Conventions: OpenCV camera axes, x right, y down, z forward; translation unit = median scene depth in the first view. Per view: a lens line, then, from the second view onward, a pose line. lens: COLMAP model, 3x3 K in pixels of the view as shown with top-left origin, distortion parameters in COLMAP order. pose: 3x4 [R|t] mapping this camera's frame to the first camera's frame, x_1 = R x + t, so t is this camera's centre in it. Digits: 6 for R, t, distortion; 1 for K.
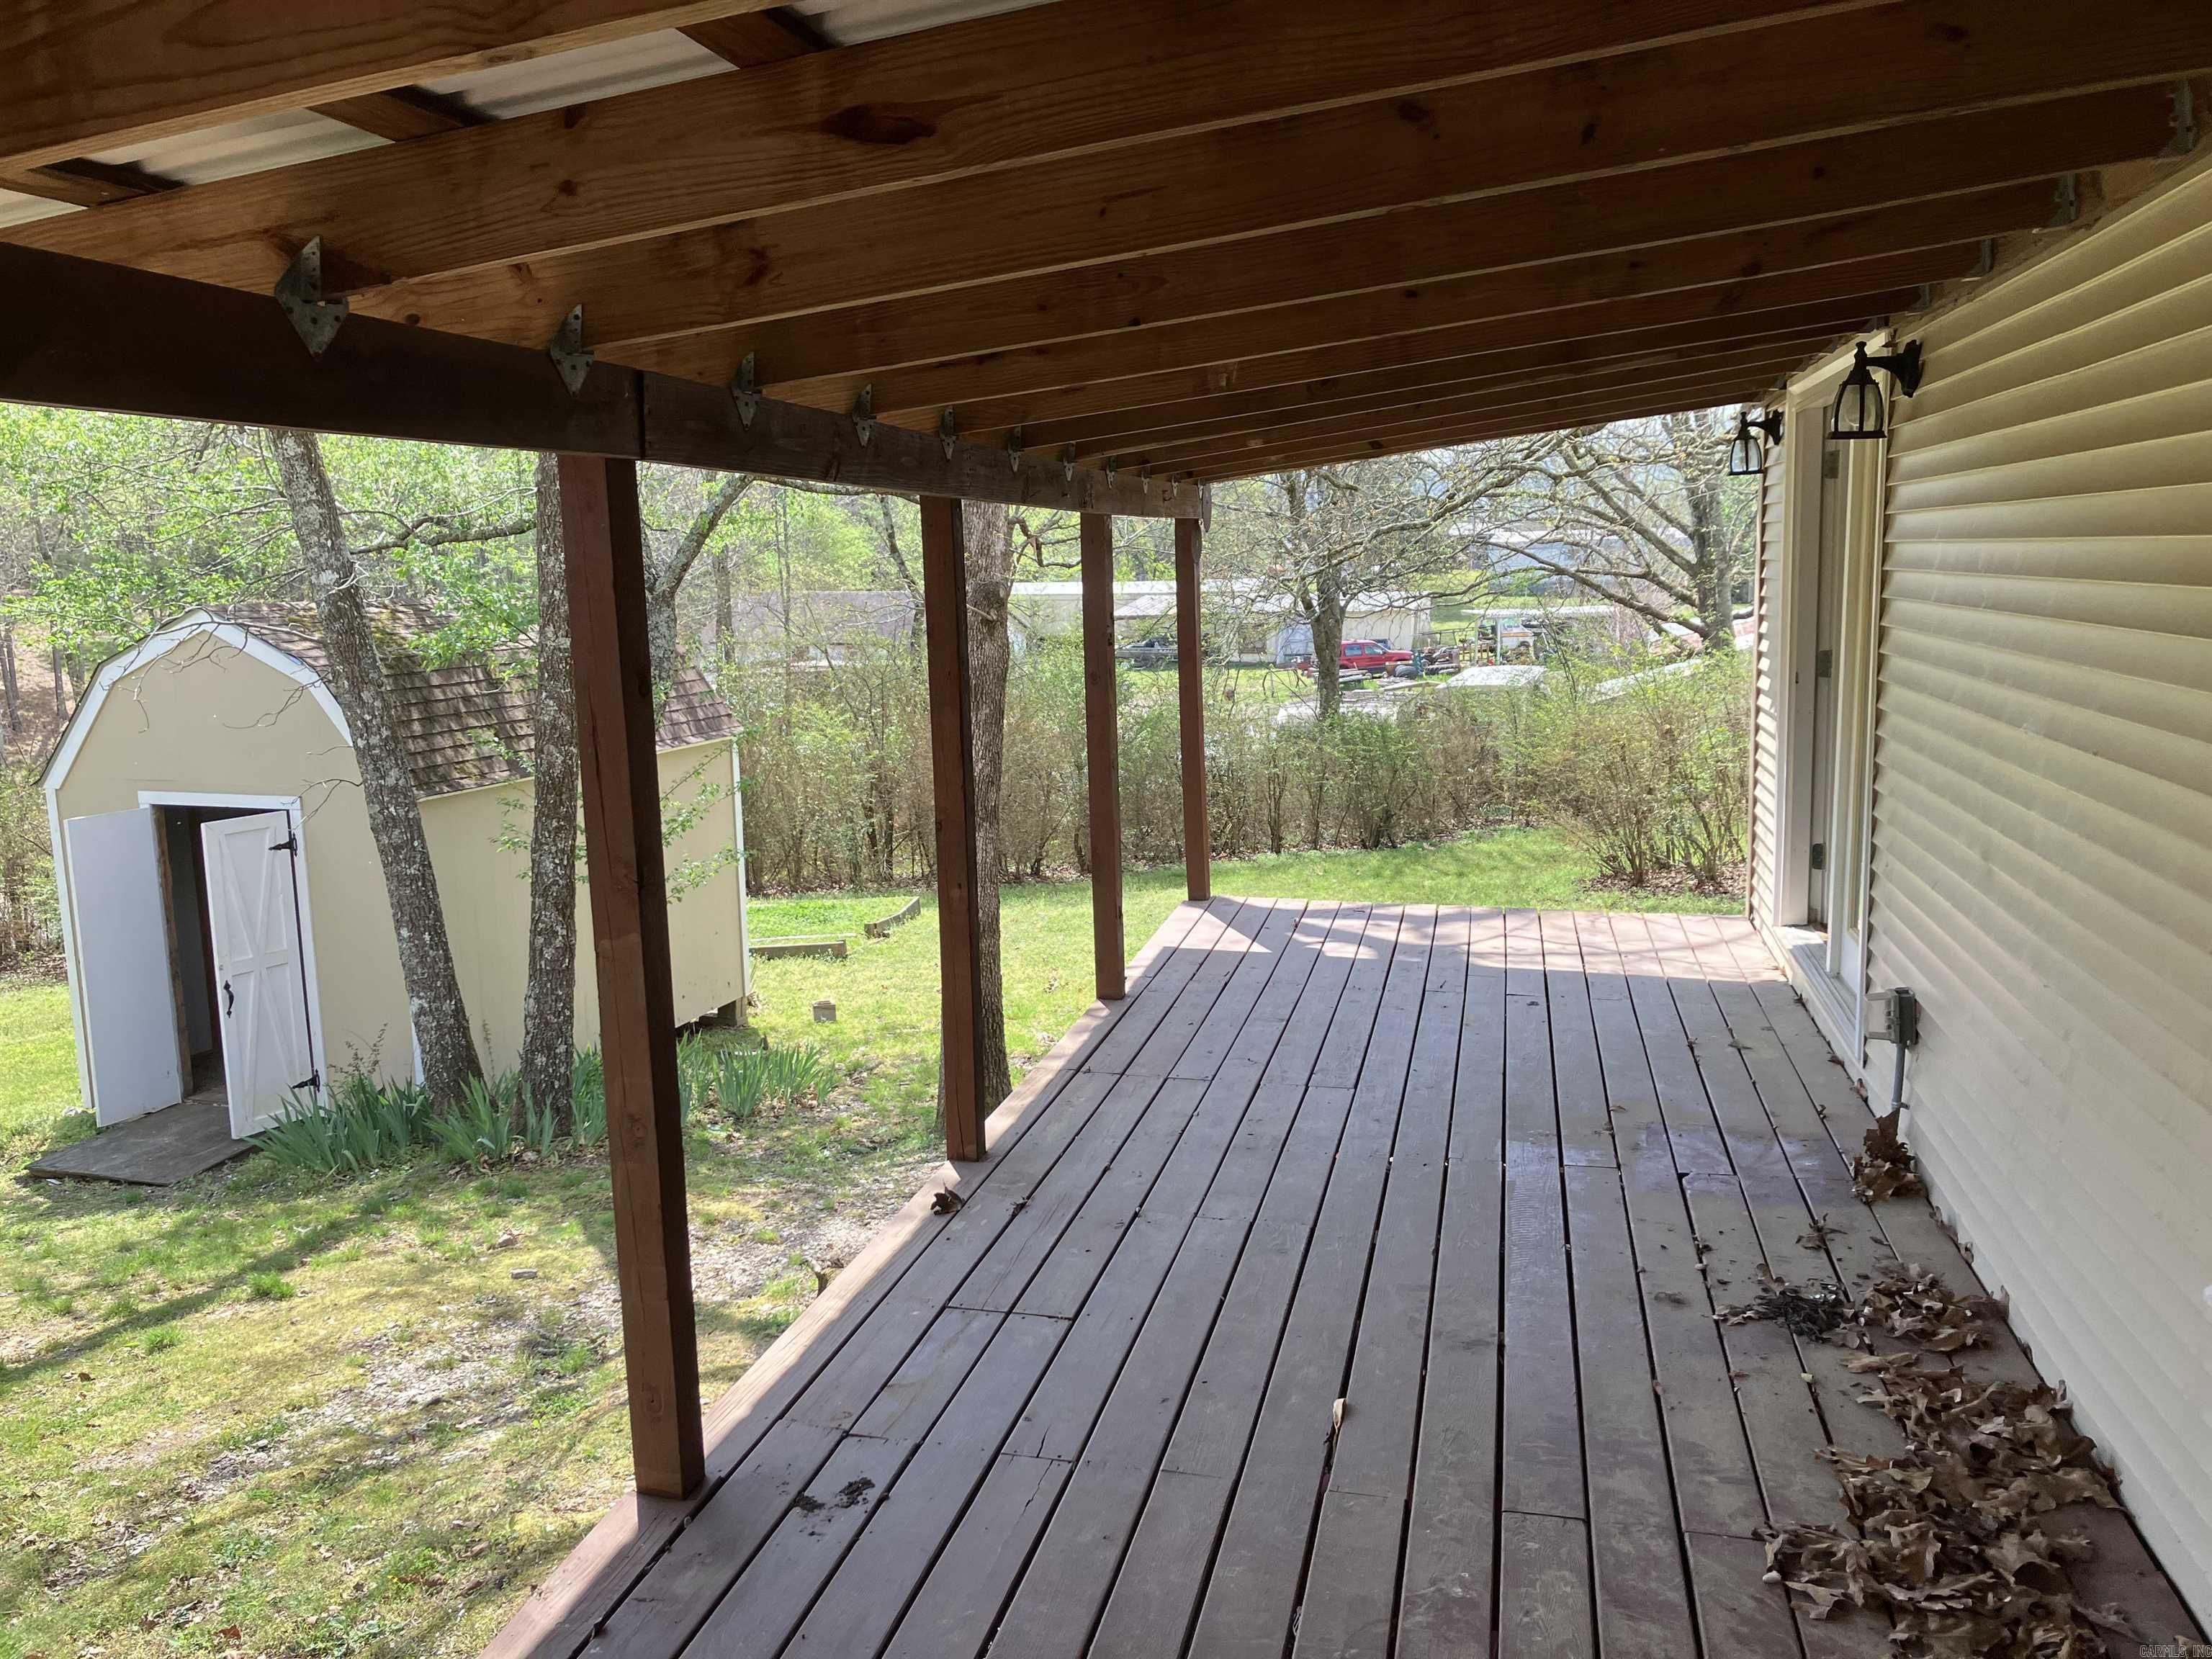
lens RADIAL K [[1793.9, 0, 1100.3], [0, 1793.9, 822.3], [0, 0, 1]] dist [0.039196, -0.060127]
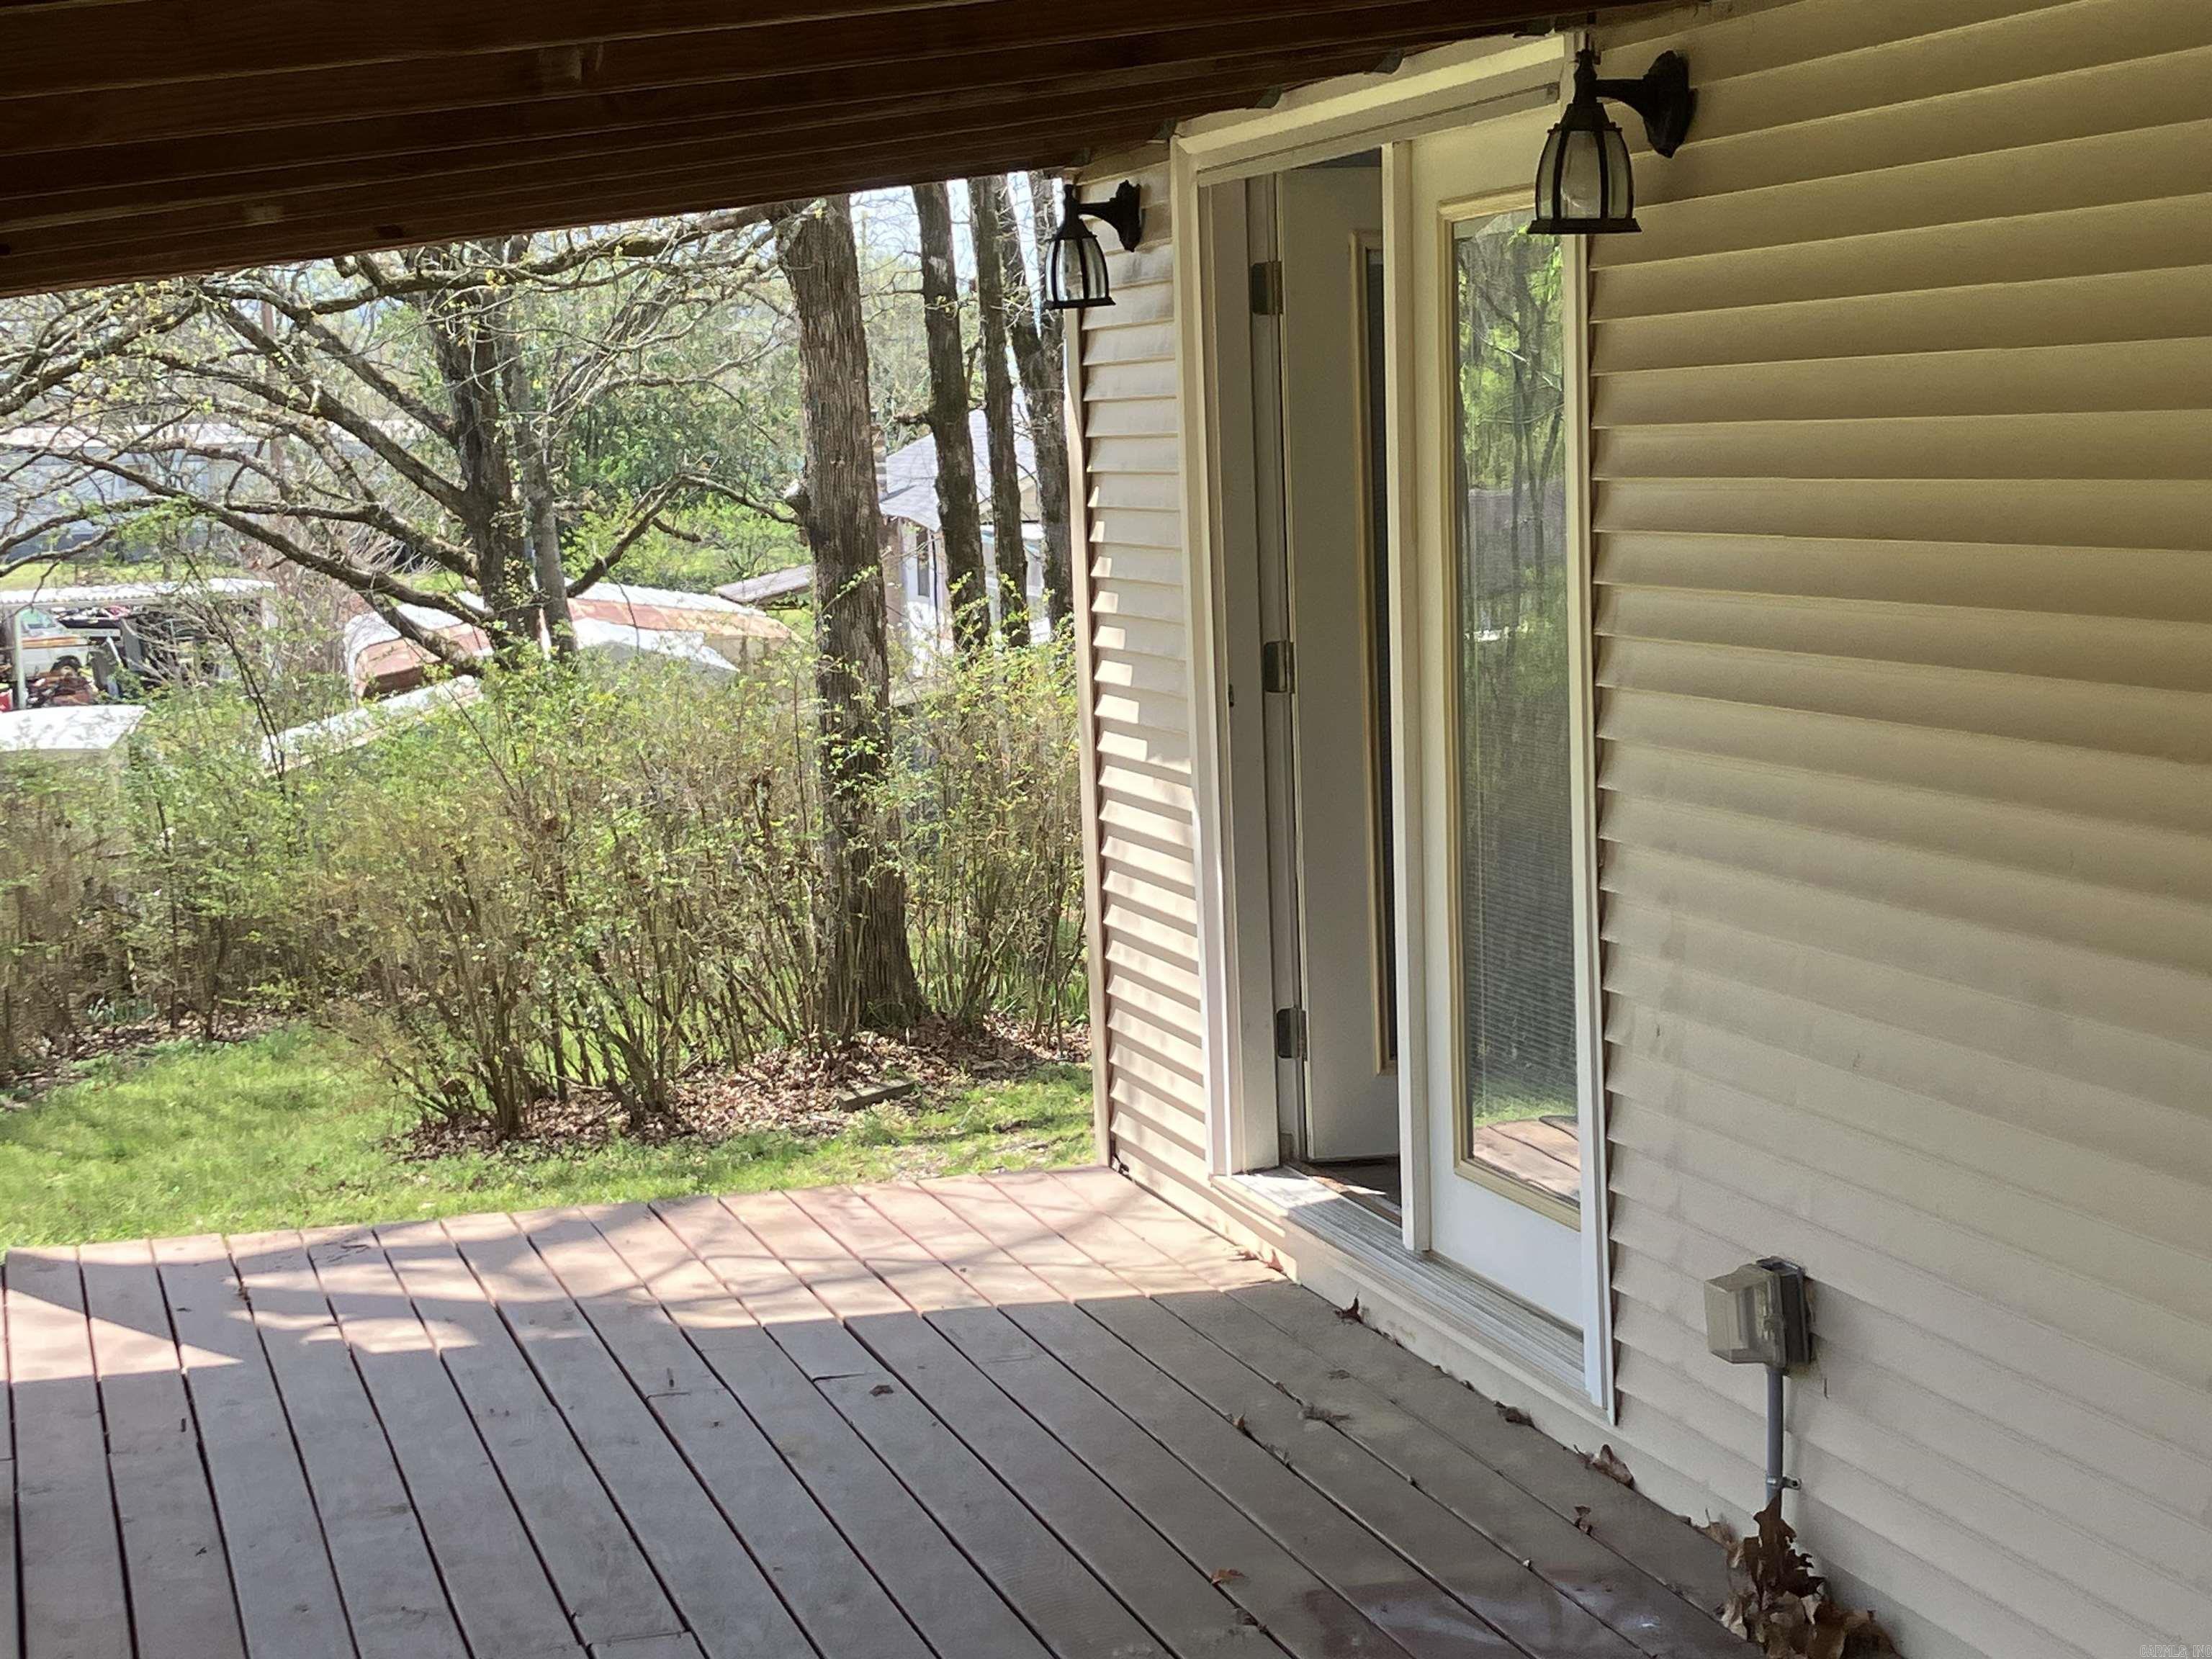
lens RADIAL K [[3680.4, 0, 1109.5], [0, 3680.4, 826.2], [0, 0, 1]] dist [0.155075, 0.000000]
pose [[0.861127, -0.059535, 0.504893, -0.234283], [0.086668, 0.995773, -0.030400, -0.016658], [-0.500949, 0.069936, 0.862647, 0.128009]]
